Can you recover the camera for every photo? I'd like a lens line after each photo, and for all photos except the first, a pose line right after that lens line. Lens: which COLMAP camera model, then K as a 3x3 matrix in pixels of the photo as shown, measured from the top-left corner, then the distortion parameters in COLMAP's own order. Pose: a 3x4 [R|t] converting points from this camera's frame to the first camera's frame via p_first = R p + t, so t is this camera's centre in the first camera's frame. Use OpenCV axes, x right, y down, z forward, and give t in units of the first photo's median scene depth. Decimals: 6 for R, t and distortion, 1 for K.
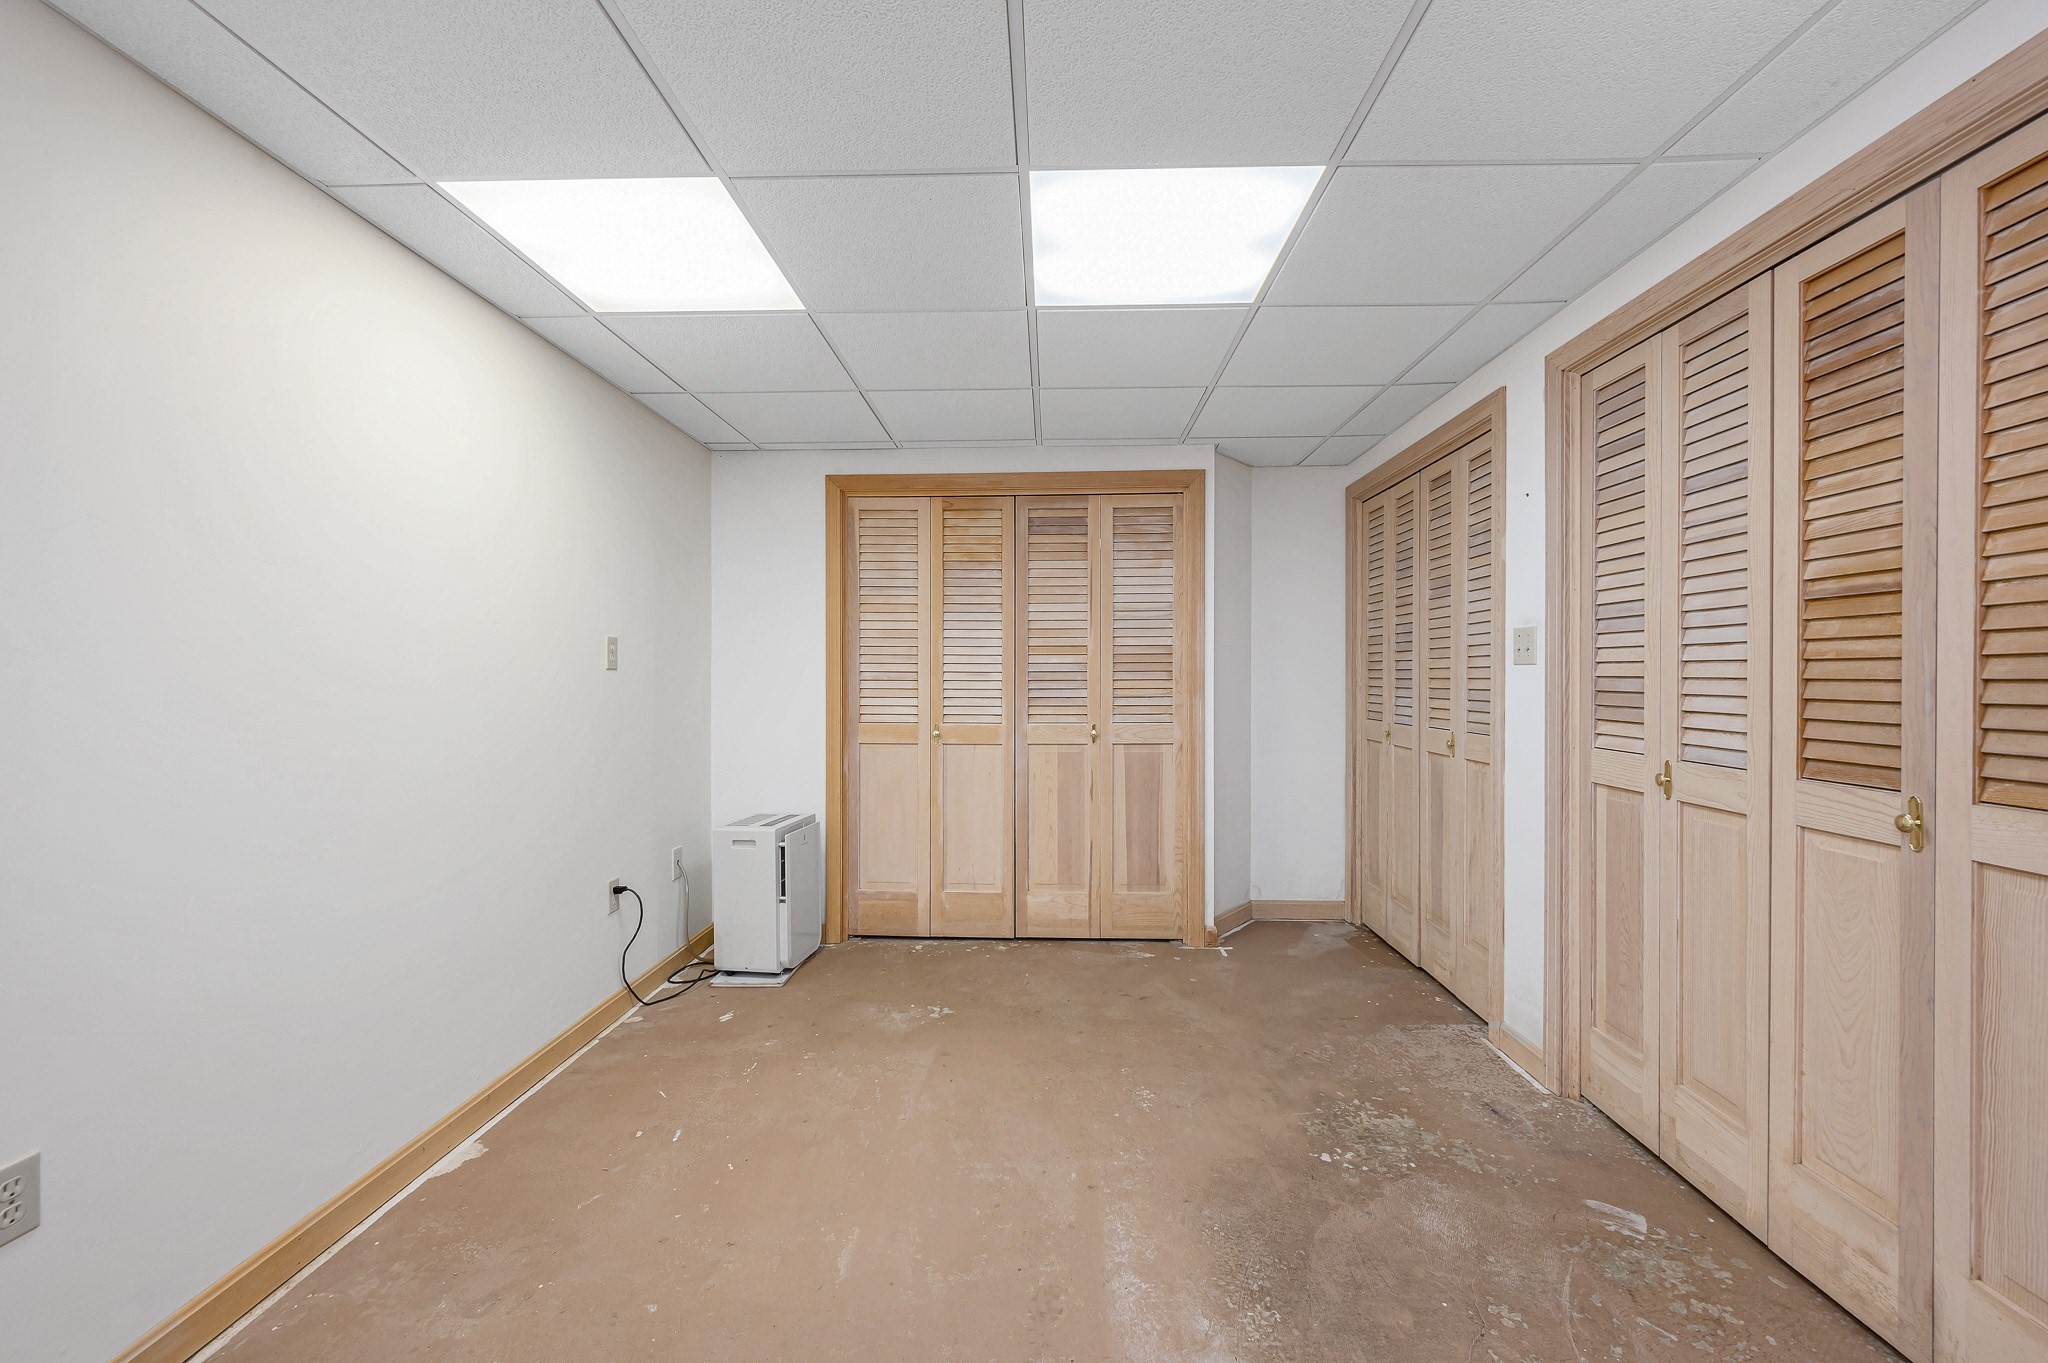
lens RADIAL K [[858.1, 0, 1015.8], [0, 858.1, 682.1], [0, 0, 1]] dist [-0.000201, -0.000182]
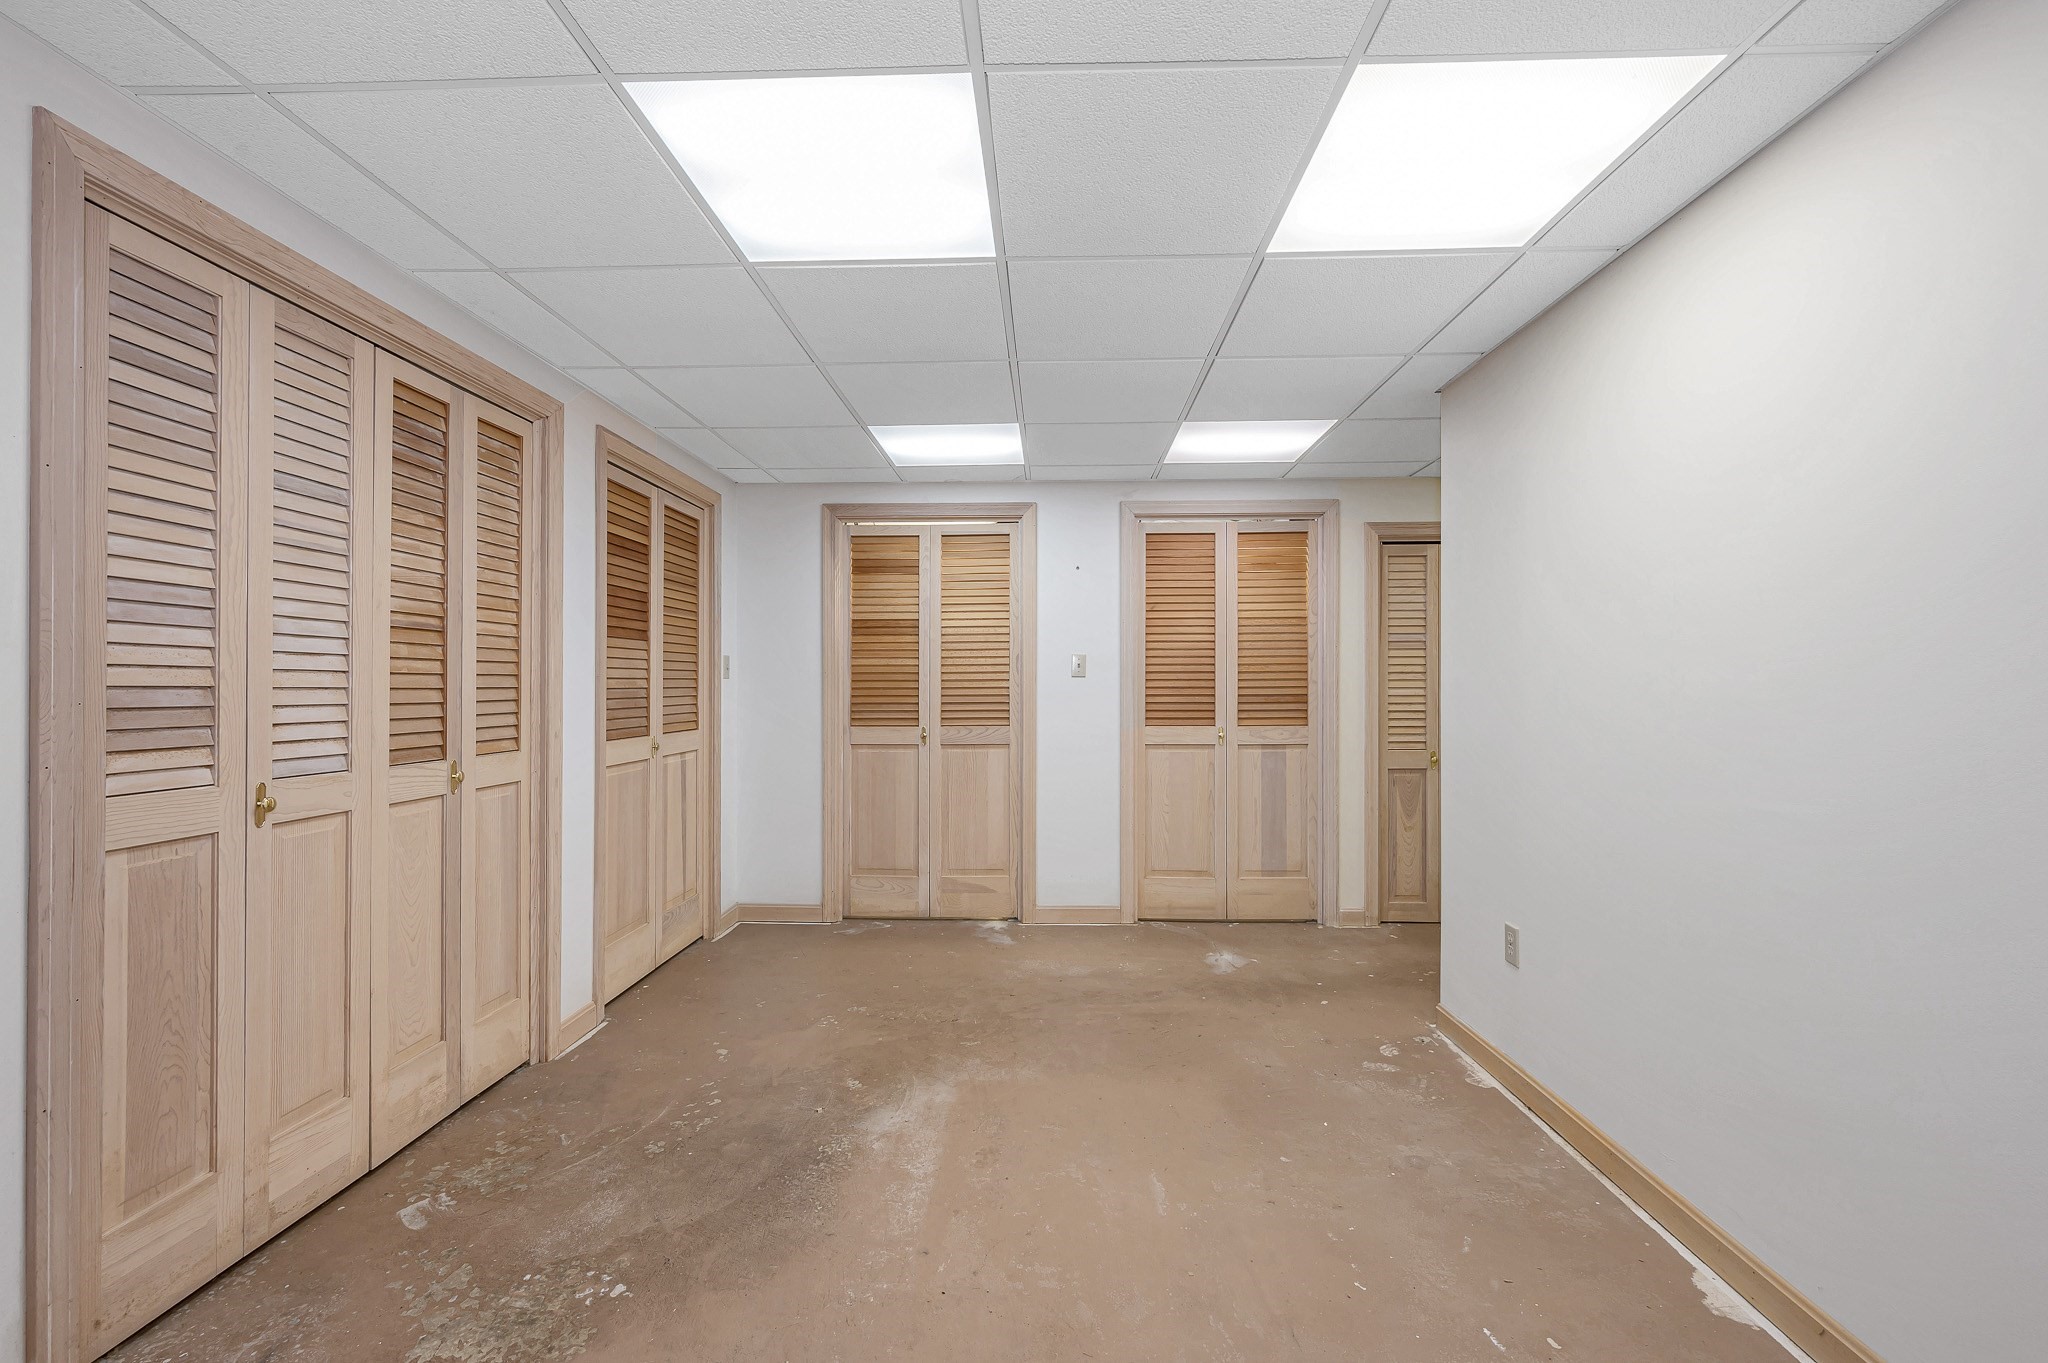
lens RADIAL K [[858.1, 0, 1015.8], [0, 858.1, 682.1], [0, 0, 1]] dist [-0.000201, -0.000182]
pose [[-0.999994, 0.003507, 0.000785, -0.010760], [0.003509, 0.999990, 0.002897, -0.011477], [-0.000775, 0.002899, -0.999995, 2.062077]]
